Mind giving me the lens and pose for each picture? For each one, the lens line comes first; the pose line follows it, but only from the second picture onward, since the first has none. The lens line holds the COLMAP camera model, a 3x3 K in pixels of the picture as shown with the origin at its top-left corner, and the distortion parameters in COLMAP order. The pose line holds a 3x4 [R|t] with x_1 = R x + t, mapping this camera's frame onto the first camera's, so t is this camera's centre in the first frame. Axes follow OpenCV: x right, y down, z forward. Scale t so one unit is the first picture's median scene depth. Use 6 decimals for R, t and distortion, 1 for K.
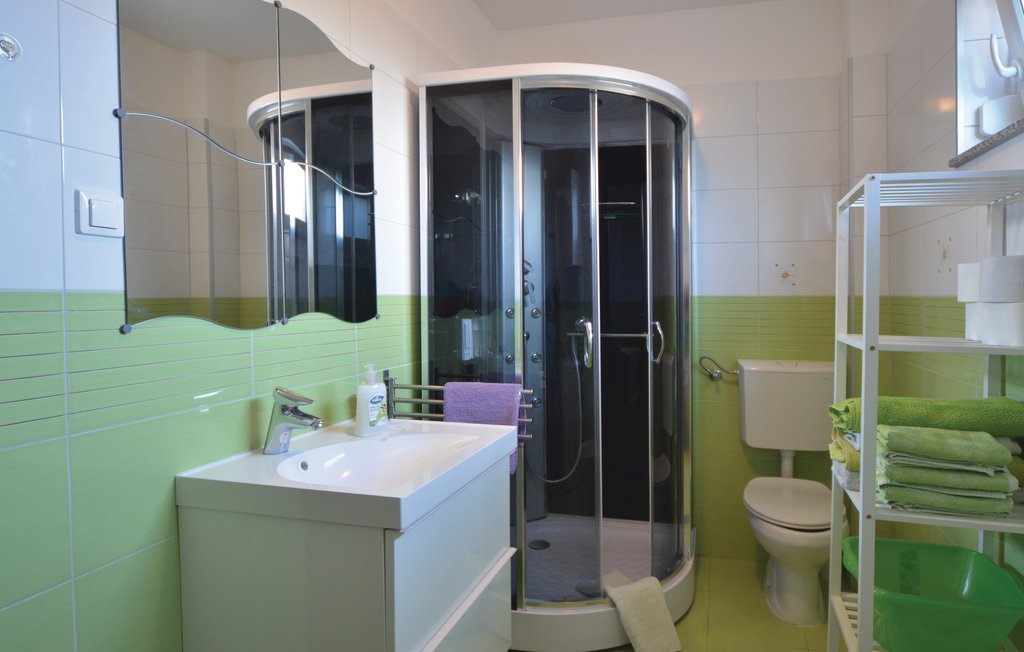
lens RADIAL K [[541.1, 0, 512.1], [0, 541.1, 329.5], [0, 0, 1]] dist [-0.015089, 0.002309]
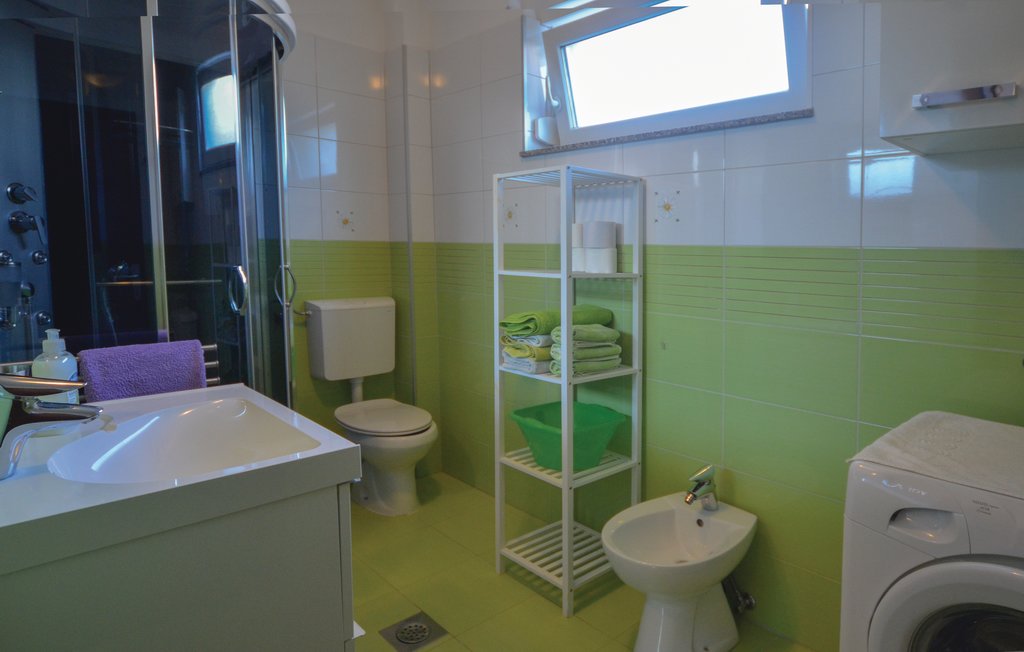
lens RADIAL K [[541.1, 0, 523.0], [0, 541.1, 281.5], [0, 0, 1]] dist [-0.015089, 0.002309]
pose [[0.626803, -0.045410, 0.777853, -0.325547], [0.032680, 0.998954, 0.031984, -0.004192], [-0.778492, 0.005373, 0.627632, 0.050706]]
